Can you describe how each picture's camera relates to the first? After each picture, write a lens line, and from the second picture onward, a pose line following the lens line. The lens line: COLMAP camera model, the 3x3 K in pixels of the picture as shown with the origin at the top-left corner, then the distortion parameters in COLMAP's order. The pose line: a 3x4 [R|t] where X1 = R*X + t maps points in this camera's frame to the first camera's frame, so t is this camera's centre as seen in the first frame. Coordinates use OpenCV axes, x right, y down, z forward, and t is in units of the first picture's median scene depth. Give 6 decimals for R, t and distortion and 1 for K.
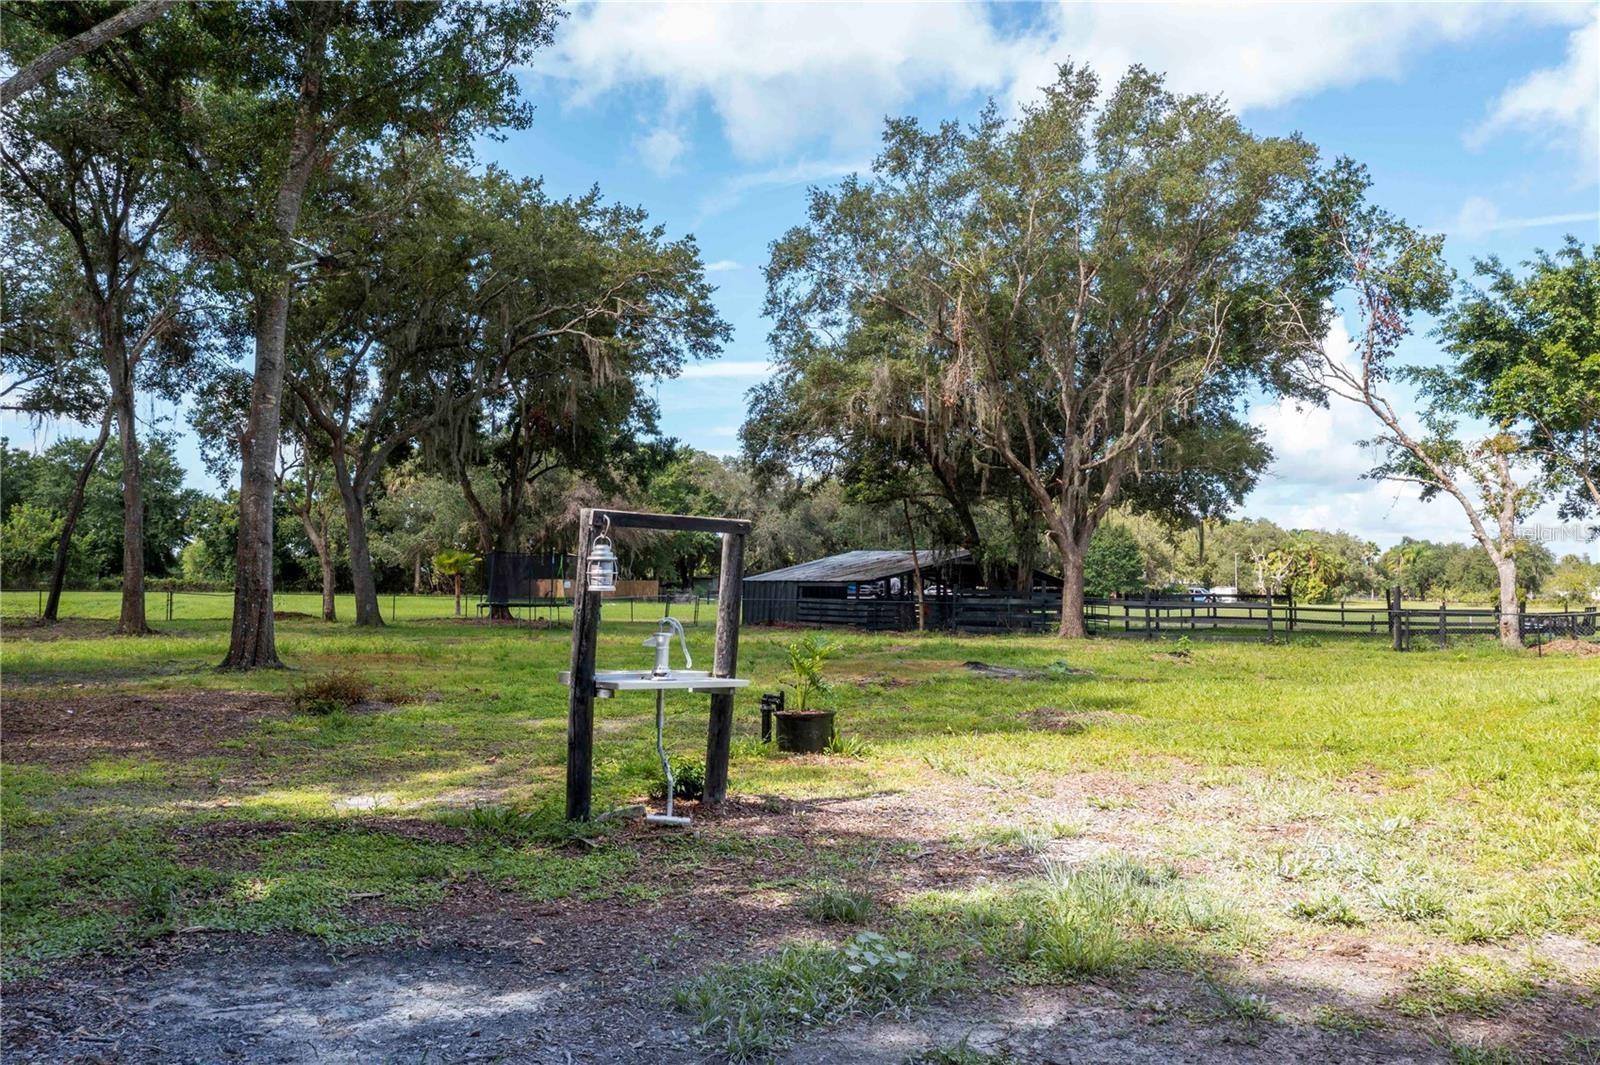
lens RADIAL K [[1265.3, 0, 800.0], [0, 1265.3, 532.5], [0, 0, 1]] dist [-0.010719, 0.004064]
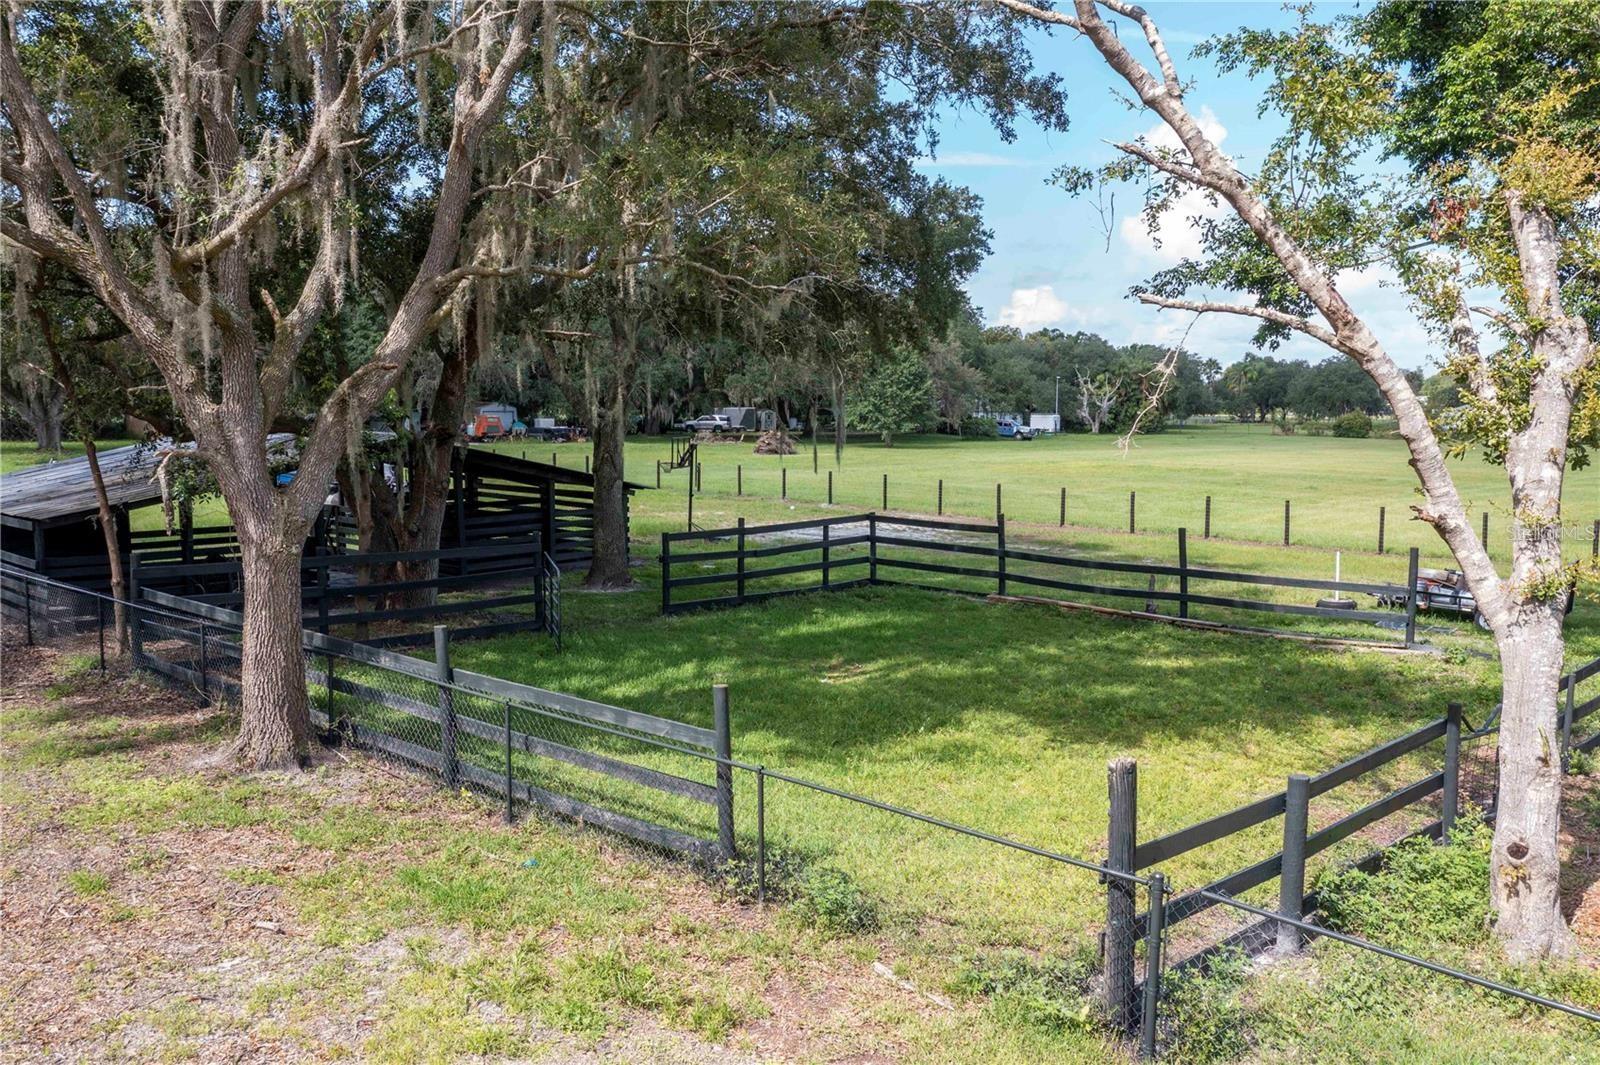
lens RADIAL K [[1265.3, 0, 800.0], [0, 1265.3, 532.5], [0, 0, 1]] dist [-0.010719, 0.004064]
pose [[0.994154, -0.011007, 0.107406, 0.281863], [-0.005286, 0.988635, 0.150241, -0.026618], [-0.107839, -0.149931, 0.982798, 0.567329]]
